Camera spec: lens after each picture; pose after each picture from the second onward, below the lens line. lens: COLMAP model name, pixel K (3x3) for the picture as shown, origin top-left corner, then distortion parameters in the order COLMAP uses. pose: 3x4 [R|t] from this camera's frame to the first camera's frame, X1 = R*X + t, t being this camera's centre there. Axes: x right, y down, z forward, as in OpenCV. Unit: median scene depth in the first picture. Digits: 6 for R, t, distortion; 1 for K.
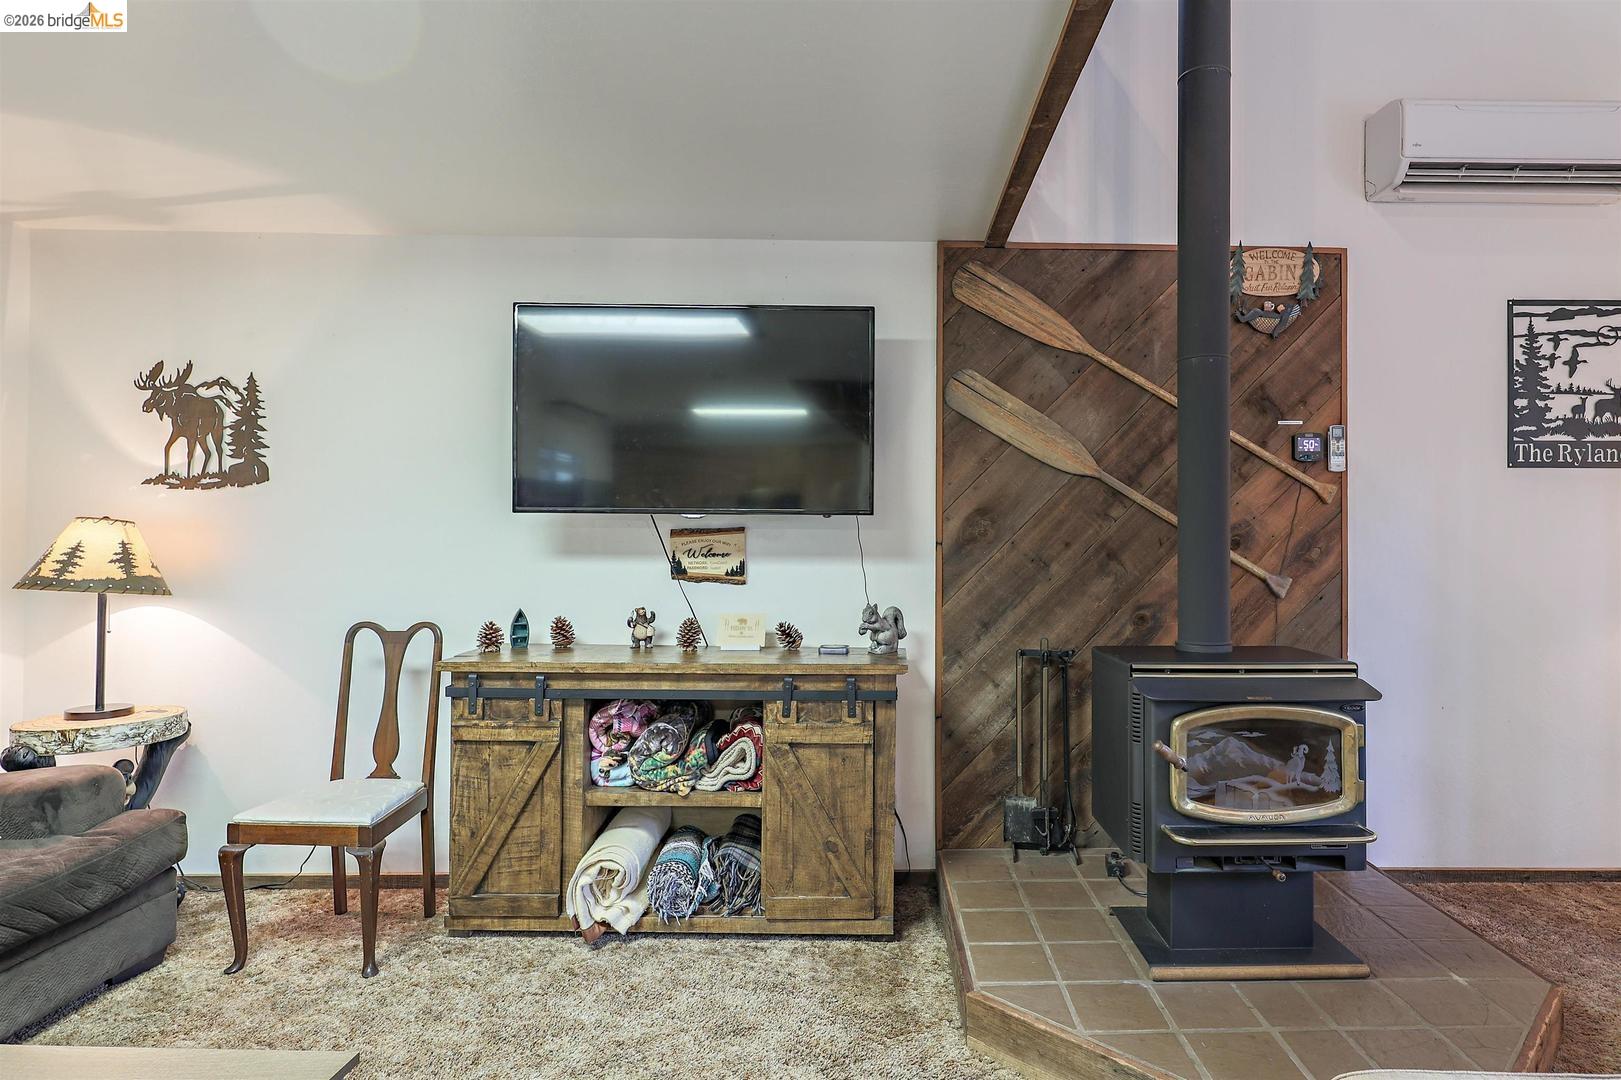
lens RADIAL K [[875.3, 0, 891.0], [0, 875.3, 529.2], [0, 0, 1]] dist [0.001102, -0.000590]
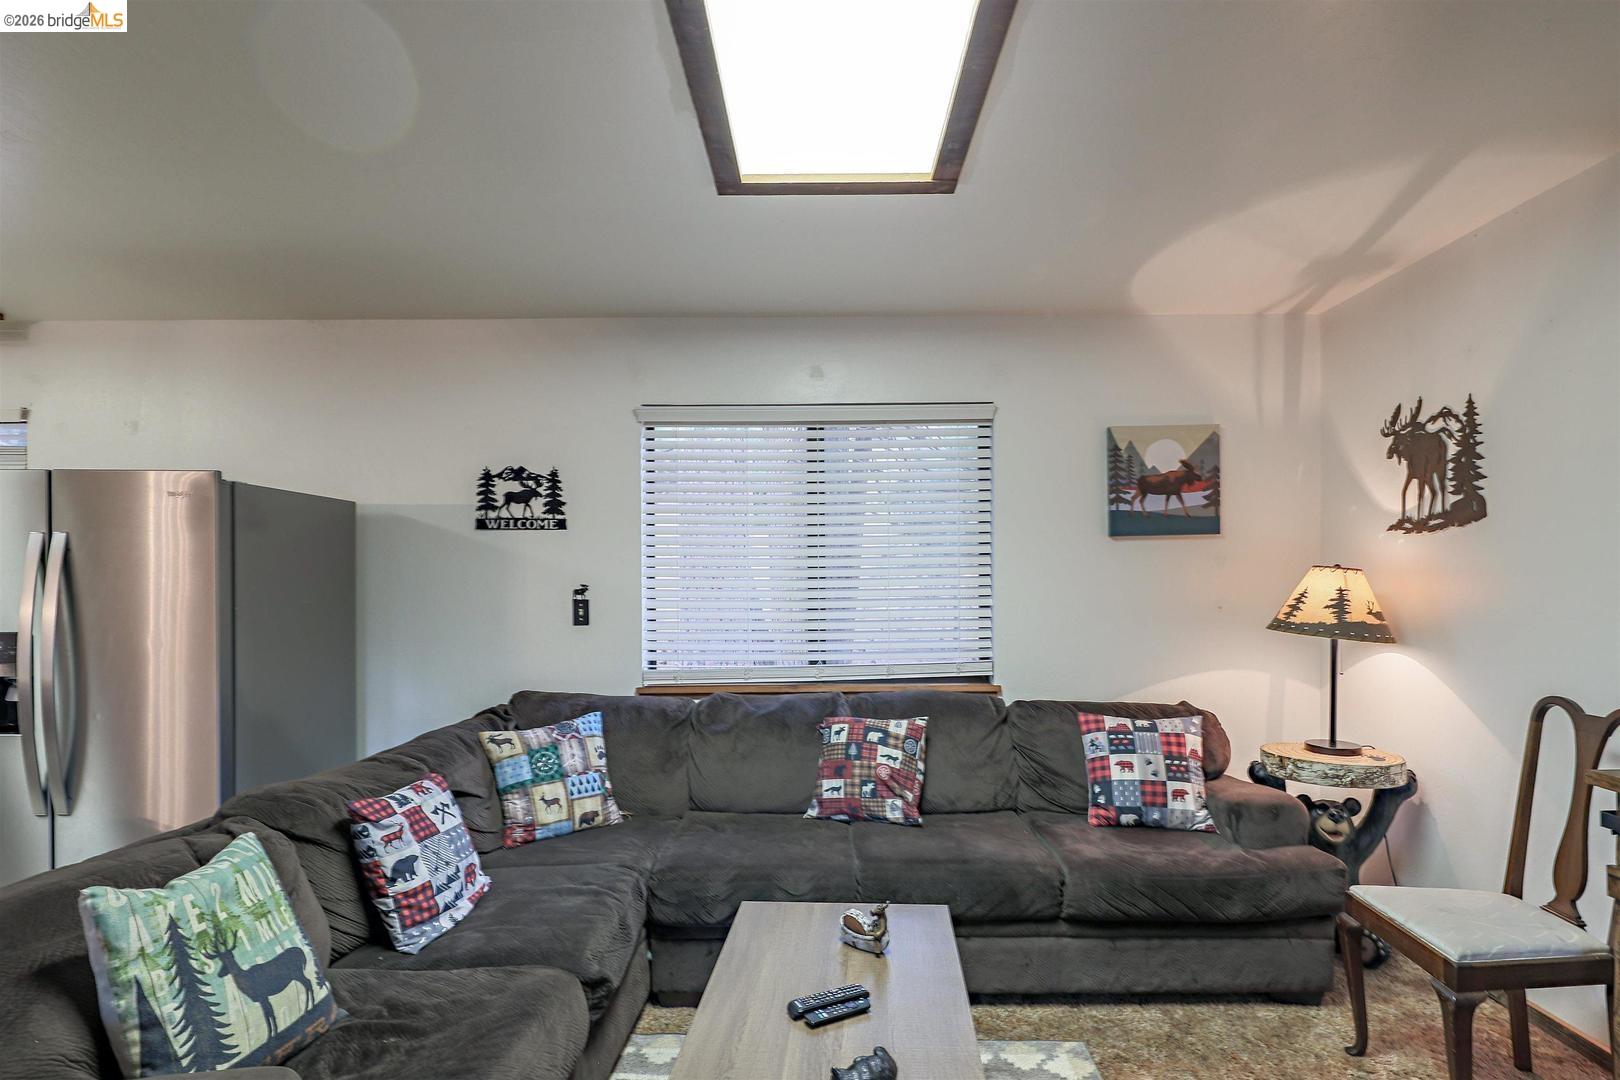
lens RADIAL K [[816.0, 0, 815.3], [0, 816.0, 588.5], [0, 0, 1]] dist [0.002735, 0.000509]
pose [[-0.019039, 0.001802, -0.999817, 0.109056], [0.015438, 0.999880, 0.001508, 0.003679], [0.999700, -0.015407, -0.019065, 0.408284]]
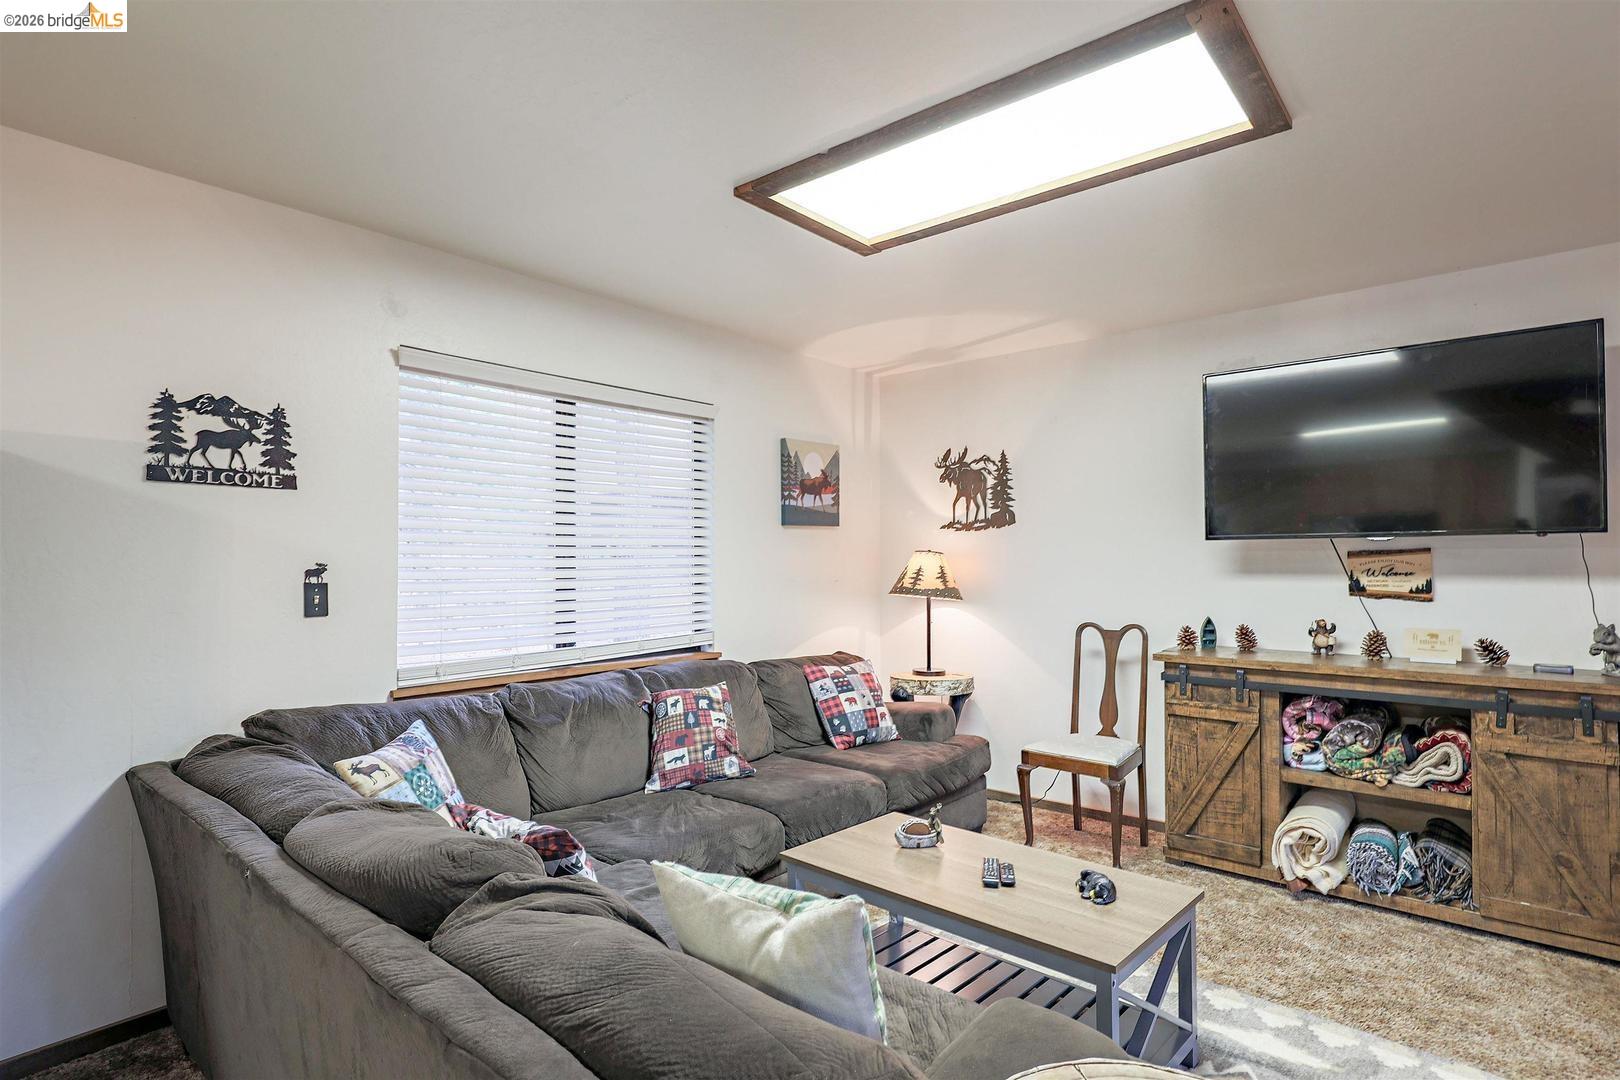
lens RADIAL K [[811.2, 0, 800.1], [0, 811.2, 550.6], [0, 0, 1]] dist [-0.003476, 0.000988]
pose [[0.737504, -0.019635, -0.675057, -0.074880], [0.016539, 0.999803, -0.011011, -0.000908], [0.675140, -0.003044, 0.737683, -0.264706]]
